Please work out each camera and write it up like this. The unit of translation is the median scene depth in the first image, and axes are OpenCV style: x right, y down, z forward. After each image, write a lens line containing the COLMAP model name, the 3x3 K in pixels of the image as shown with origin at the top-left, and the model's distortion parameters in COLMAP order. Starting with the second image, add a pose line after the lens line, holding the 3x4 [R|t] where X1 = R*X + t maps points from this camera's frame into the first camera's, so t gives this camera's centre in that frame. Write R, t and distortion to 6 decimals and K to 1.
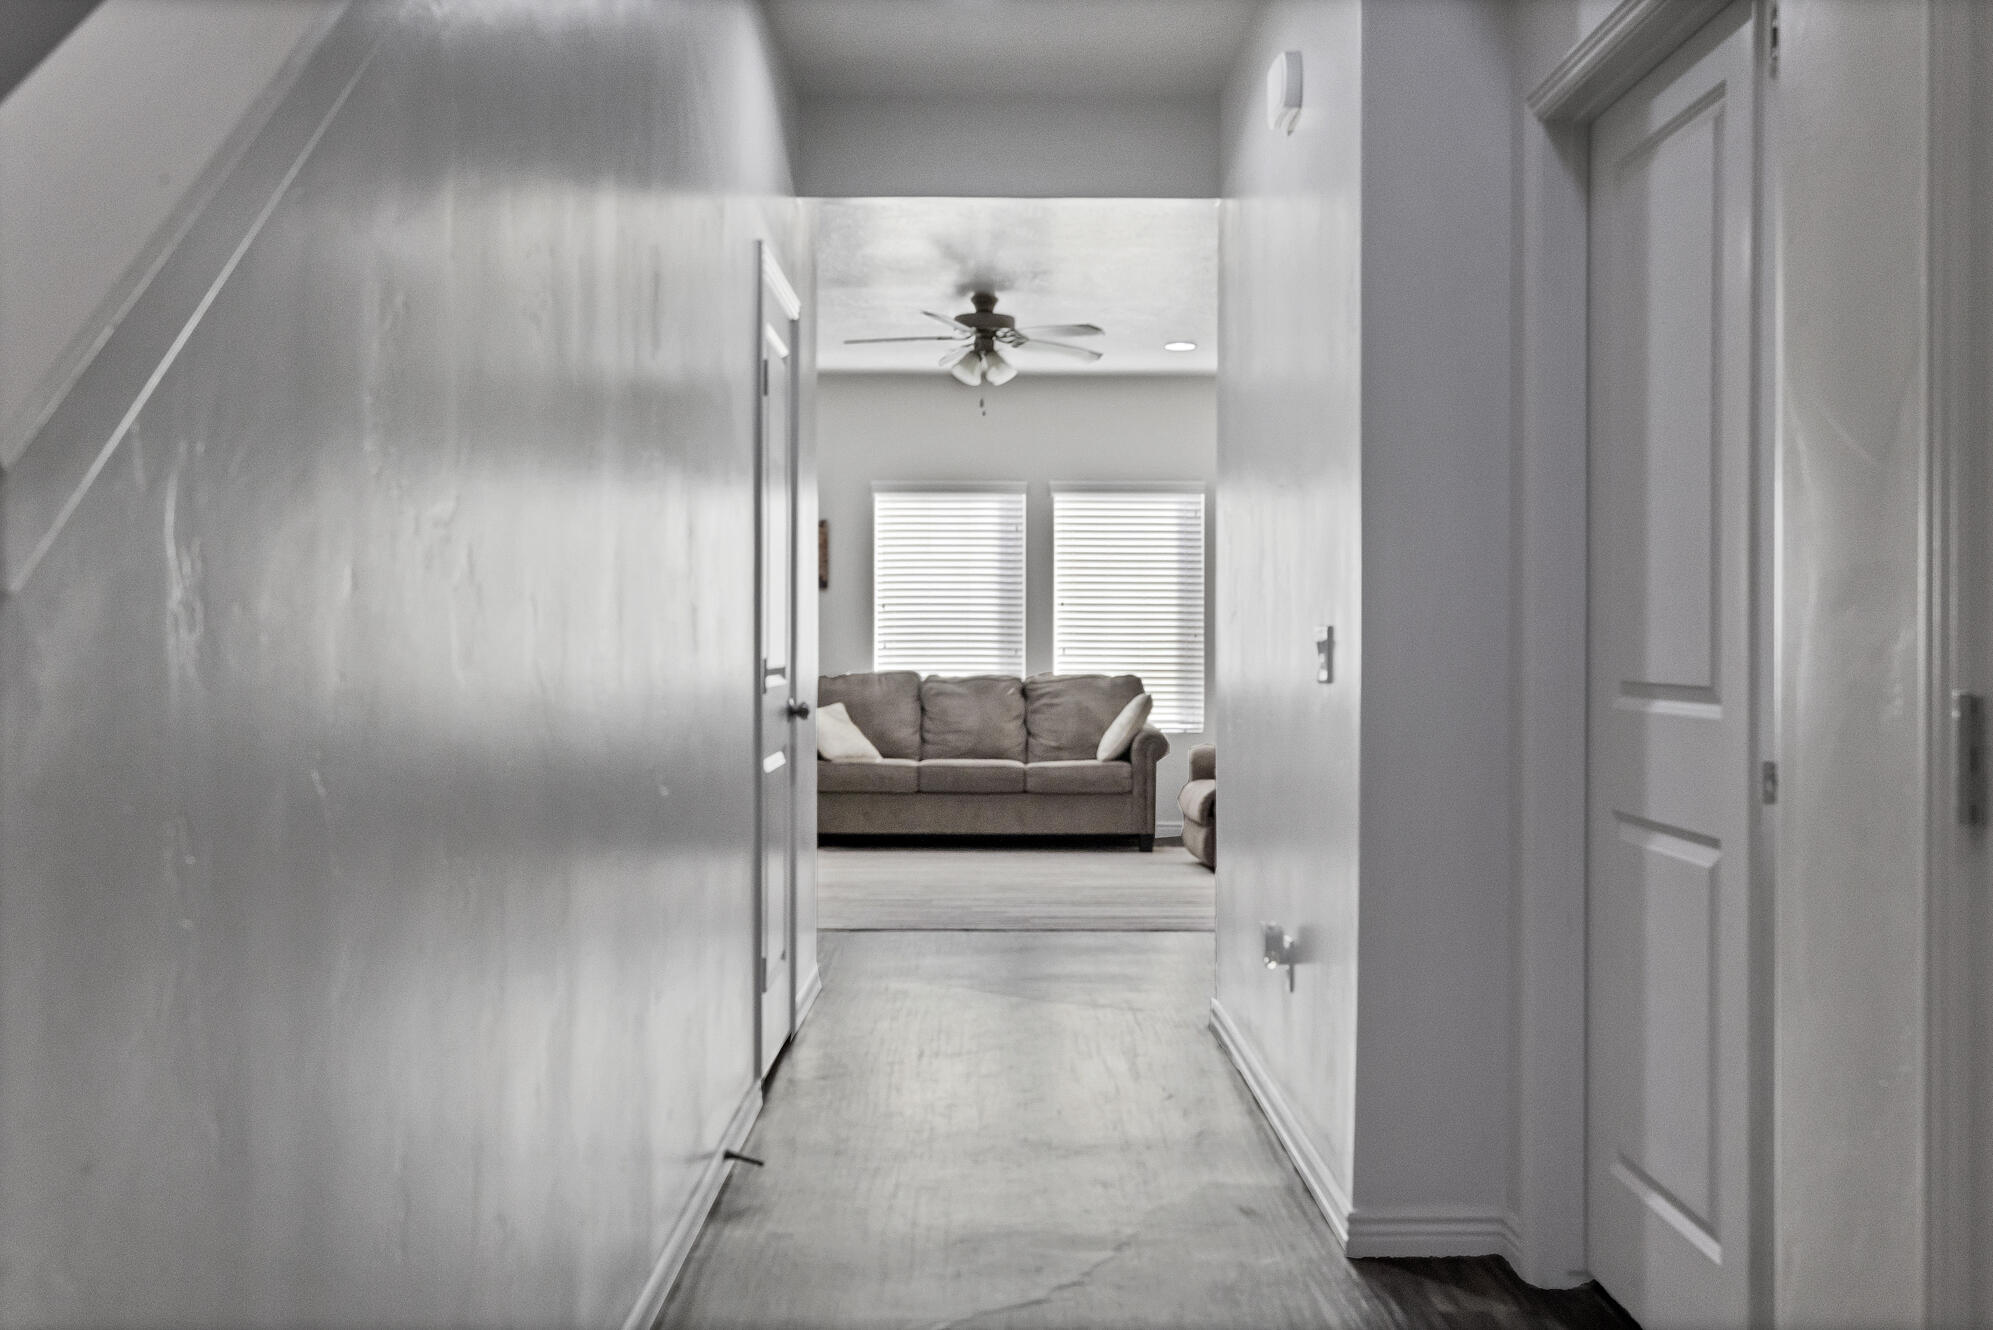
lens RADIAL K [[2004.3, 0, 994.5], [0, 2004.3, 659.3], [0, 0, 1]] dist [-0.000371, 0.000000]
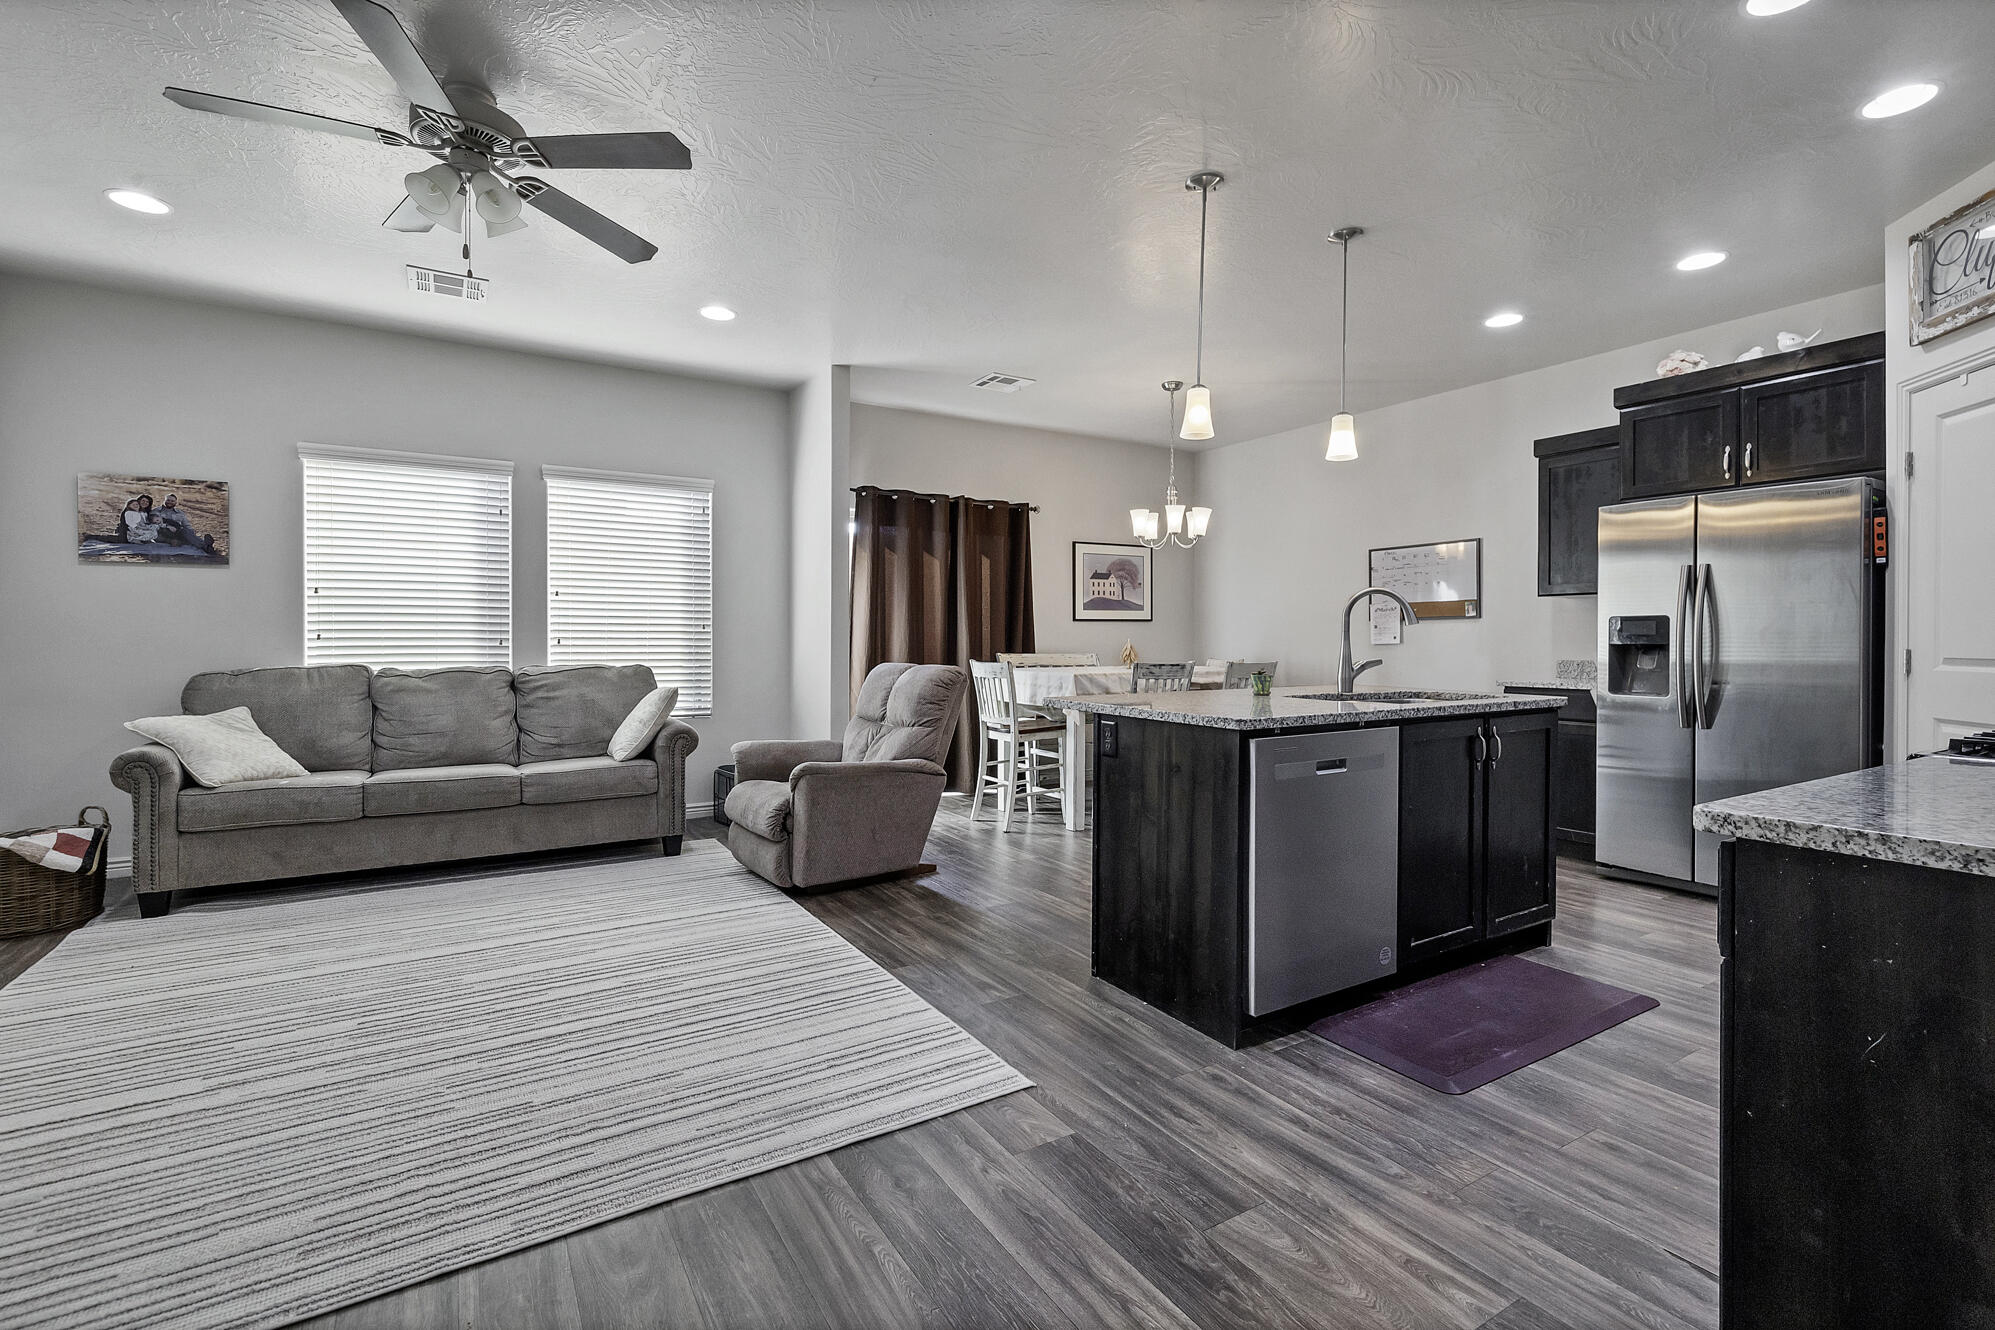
lens RADIAL K [[885.7, 0, 1031.3], [0, 885.7, 645.4], [0, 0, 1]] dist [0.003017, -0.001328]
pose [[0.838128, -0.002641, 0.545468, -0.007928], [0.008839, 0.999923, -0.008740, 0.003964], [-0.545403, 0.012147, 0.838086, 0.540965]]
